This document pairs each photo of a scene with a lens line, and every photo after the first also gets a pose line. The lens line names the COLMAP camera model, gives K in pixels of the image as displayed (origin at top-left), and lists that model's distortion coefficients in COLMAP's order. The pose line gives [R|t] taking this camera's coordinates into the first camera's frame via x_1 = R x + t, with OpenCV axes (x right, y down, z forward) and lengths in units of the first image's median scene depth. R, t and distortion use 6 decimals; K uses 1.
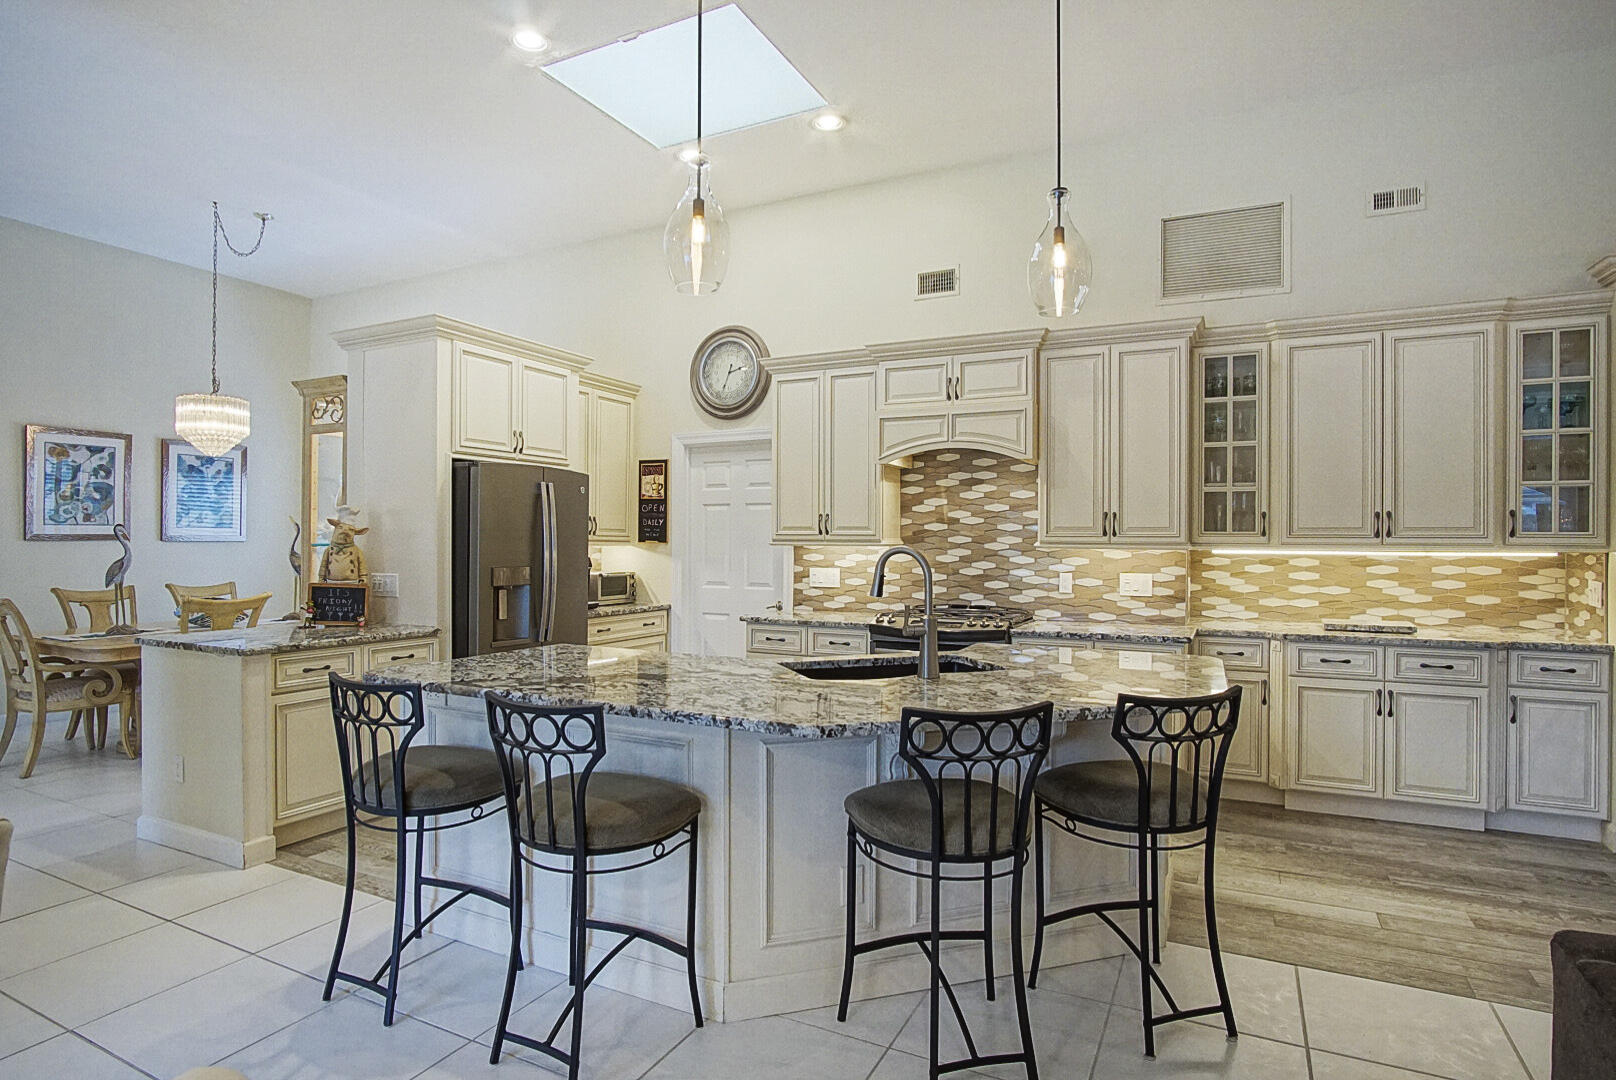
lens RADIAL K [[872.0, 0, 798.6], [0, 872.0, 539.5], [0, 0, 1]] dist [-0.030824, 0.007699]
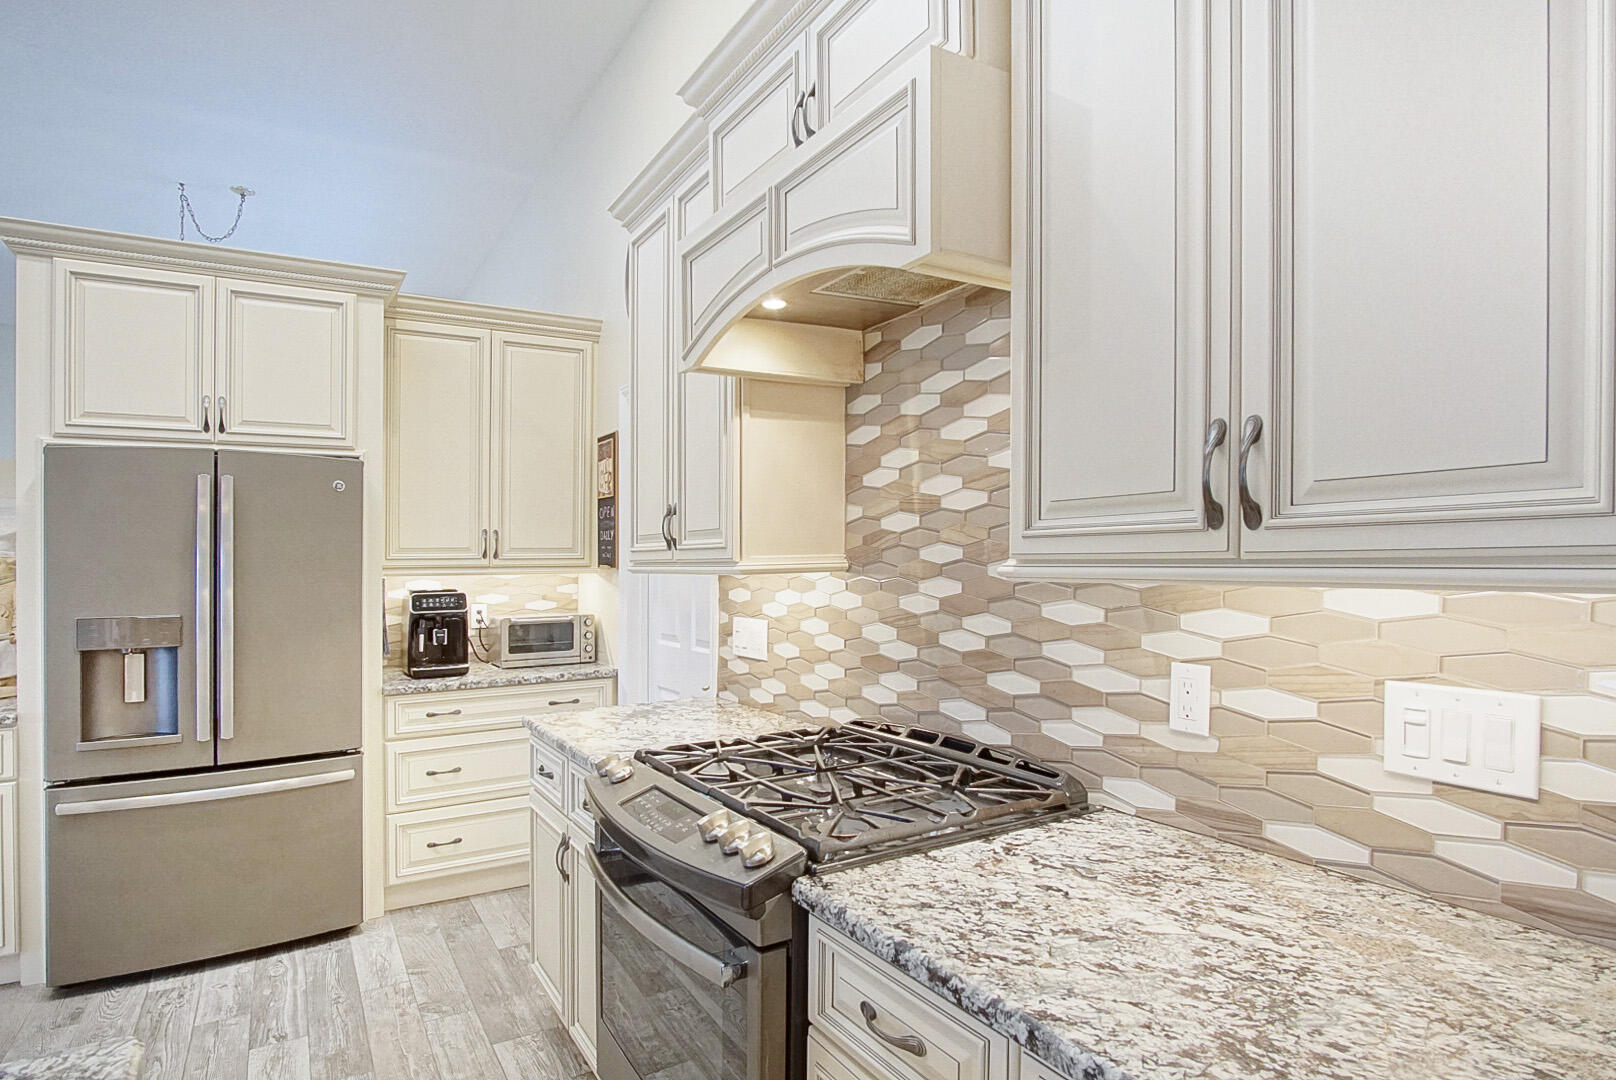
lens RADIAL K [[872.0, 0, 792.7], [0, 872.0, 576.6], [0, 0, 1]] dist [-0.030824, 0.007699]
pose [[0.837070, -0.007723, -0.547041, 0.335147], [0.019862, 0.999670, 0.016280, 0.002641], [0.546734, -0.024493, 0.836948, 0.654901]]
